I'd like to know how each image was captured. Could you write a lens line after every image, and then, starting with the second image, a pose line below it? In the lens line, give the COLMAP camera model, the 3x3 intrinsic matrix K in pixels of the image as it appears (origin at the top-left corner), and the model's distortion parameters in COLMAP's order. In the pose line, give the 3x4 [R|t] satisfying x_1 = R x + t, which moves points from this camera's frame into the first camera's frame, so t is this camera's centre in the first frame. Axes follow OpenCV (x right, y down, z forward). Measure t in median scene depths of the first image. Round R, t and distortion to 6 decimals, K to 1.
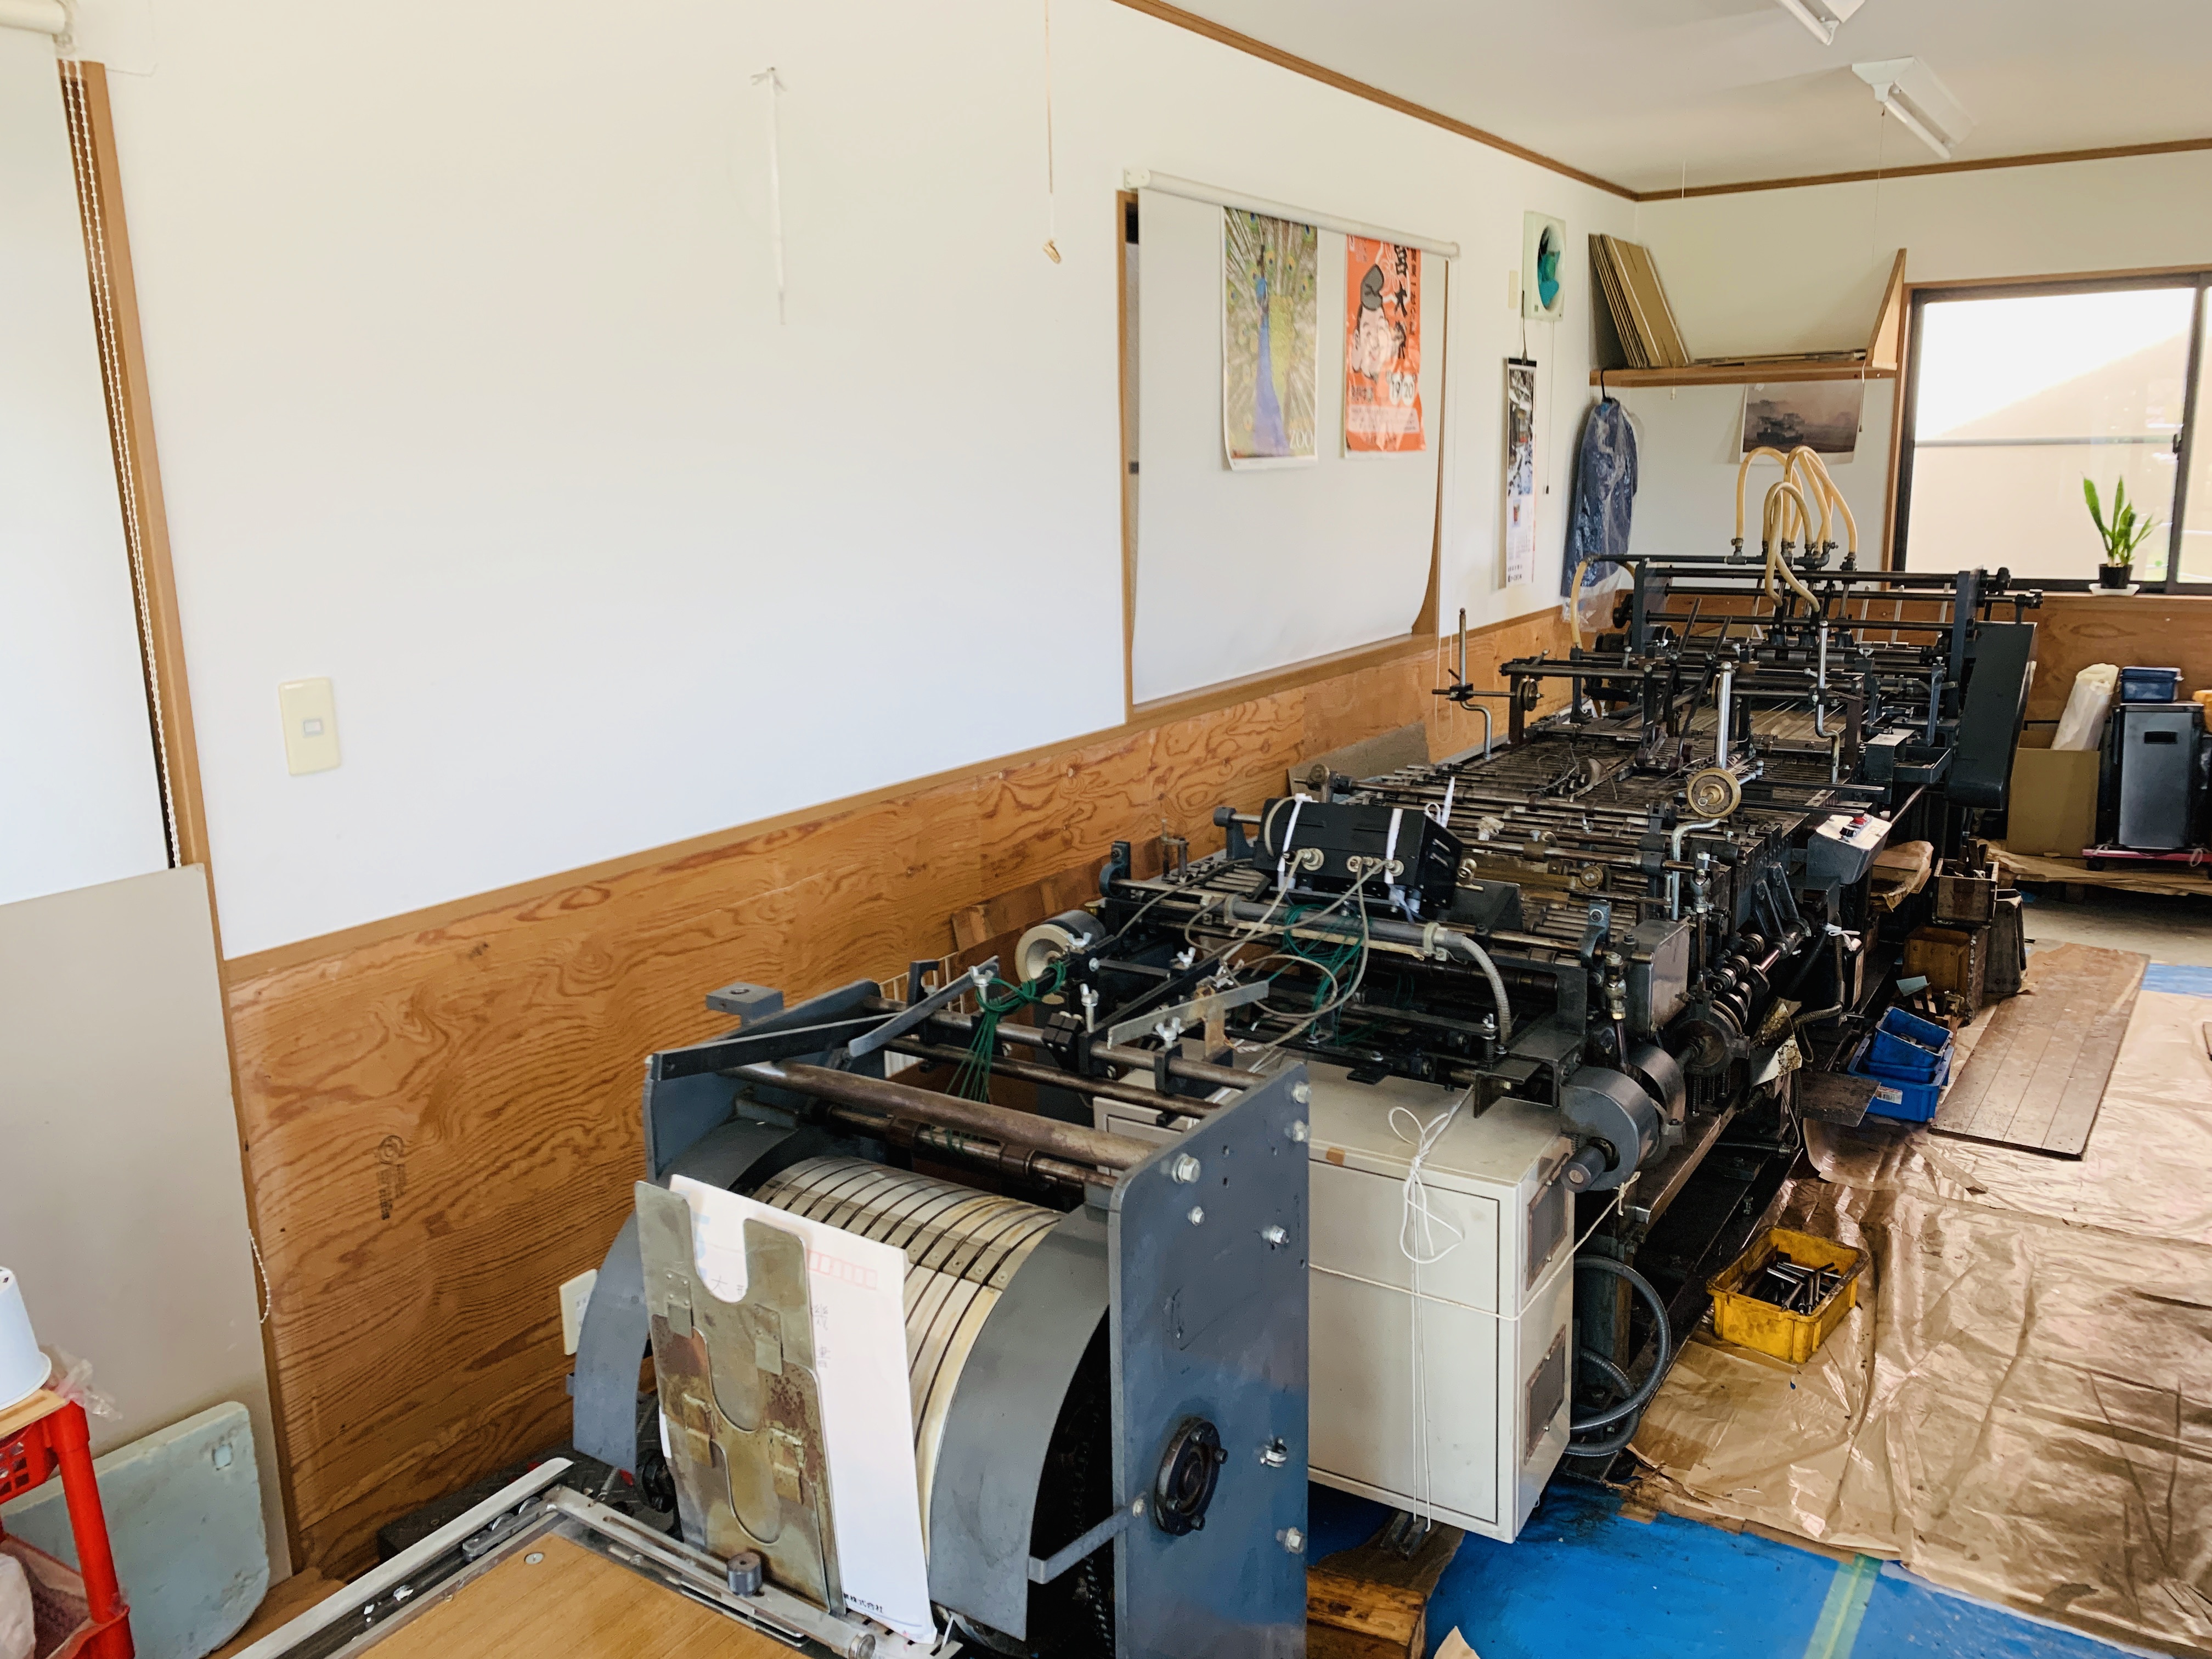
lens RADIAL K [[1713.7, 0, 1103.9], [0, 1713.7, 795.5], [0, 0, 1]] dist [0.008019, -0.019367]
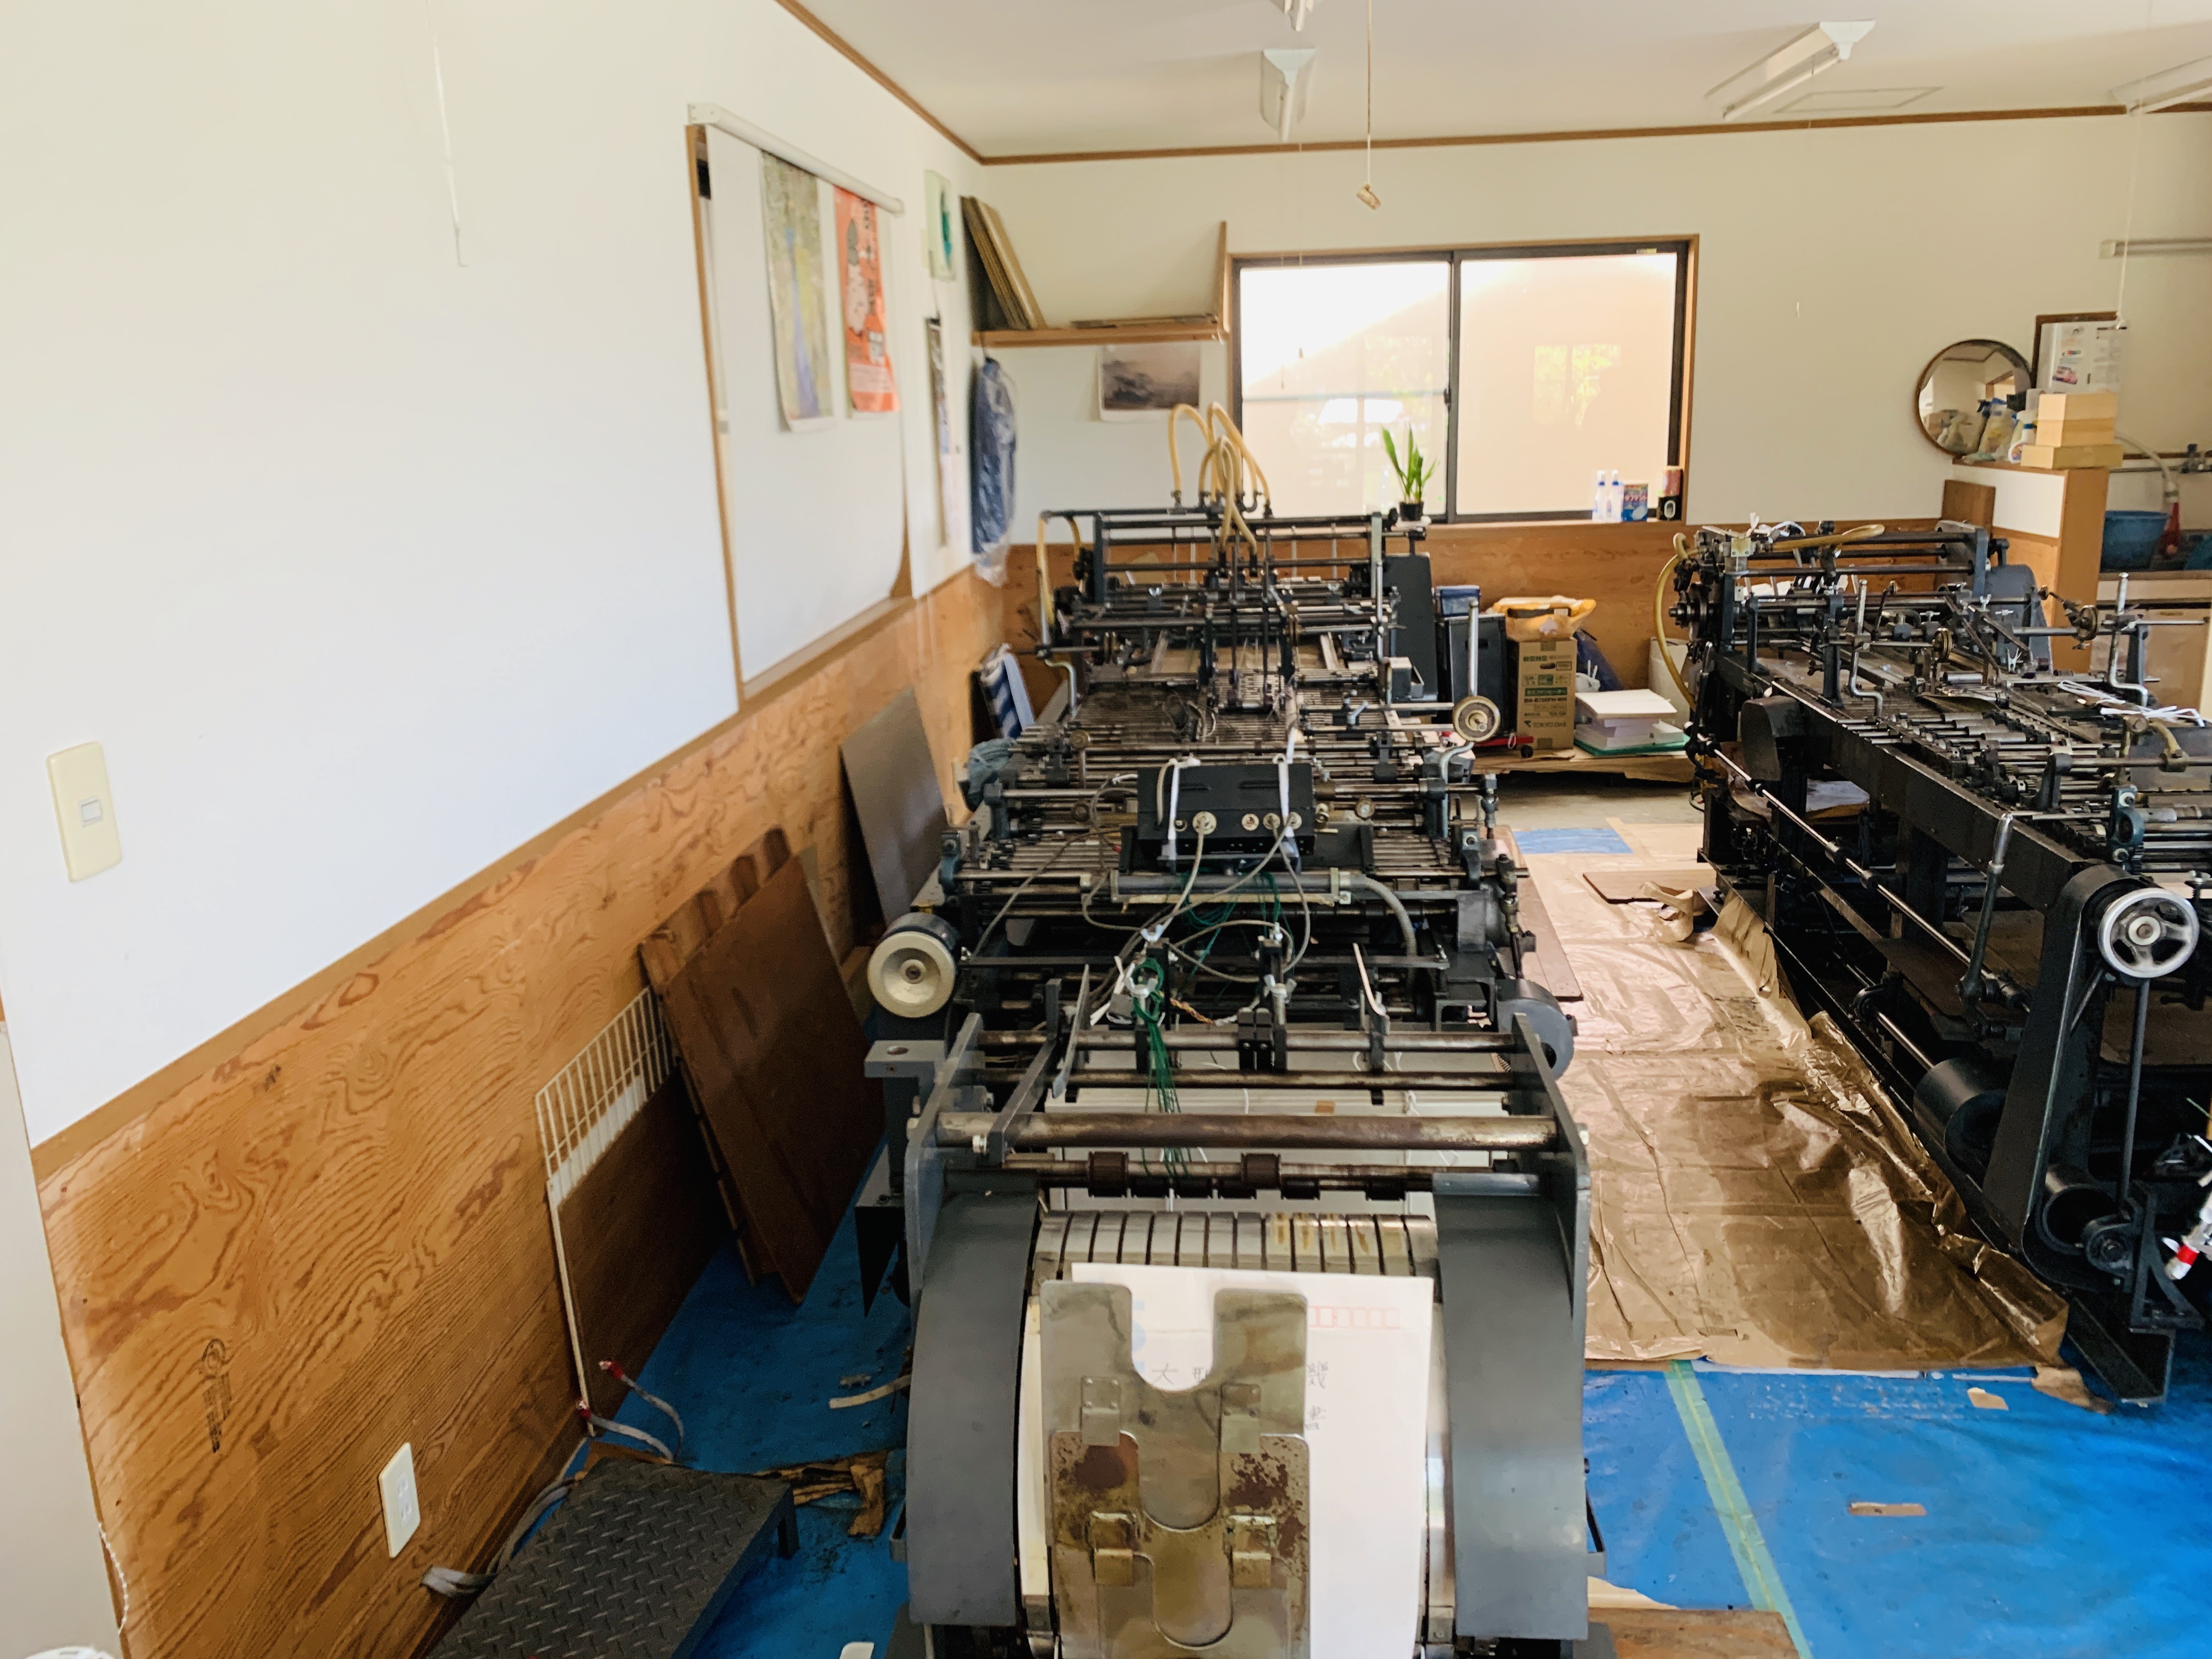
lens RADIAL K [[1708.4, 0, 1113.6], [0, 1708.4, 797.4], [0, 0, 1]] dist [0.007153, 0.001172]
pose [[0.881427, -0.118132, 0.457309, -0.303277], [0.107797, 0.992978, 0.048737, -0.025479], [-0.459855, 0.006339, 0.887971, 0.118276]]
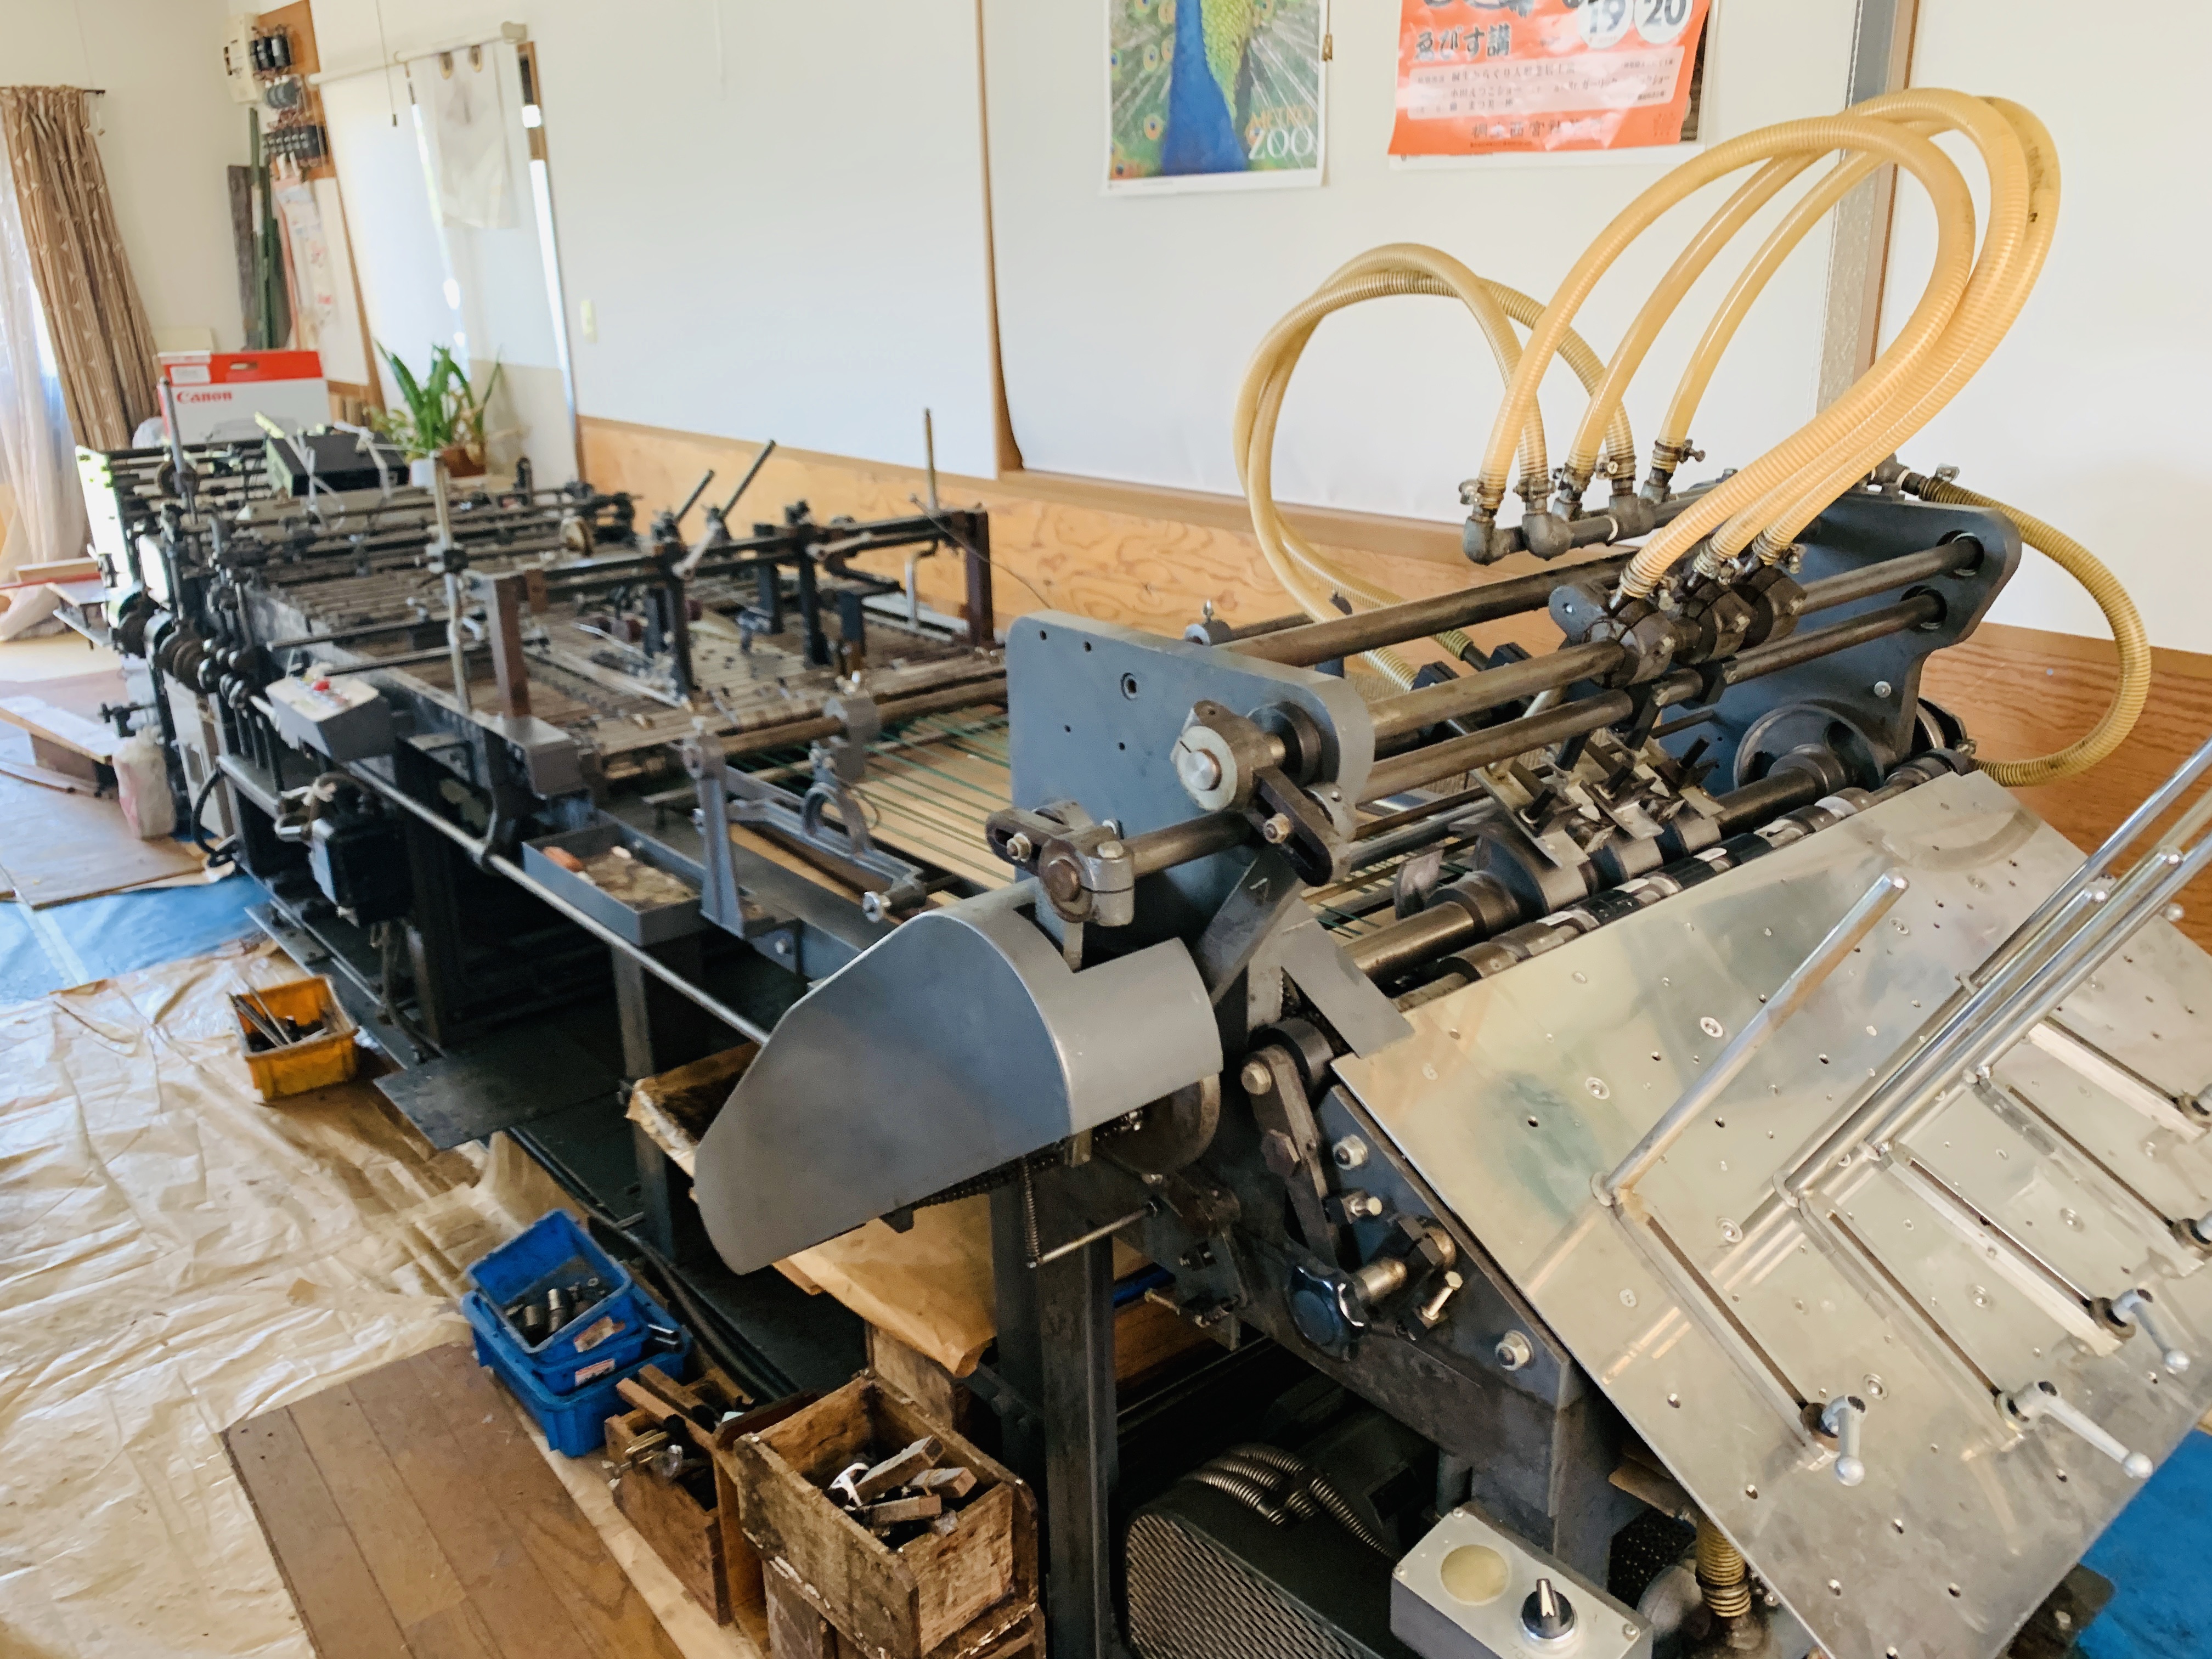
lens RADIAL K [[1713.7, 0, 1103.9], [0, 1713.7, 795.5], [0, 0, 1]] dist [0.008019, -0.019367]
pose [[-0.295611, 0.327524, -0.897409, 1.158974], [-0.157729, 0.909765, 0.383990, -0.329957], [0.942197, 0.255059, -0.217277, 1.690447]]
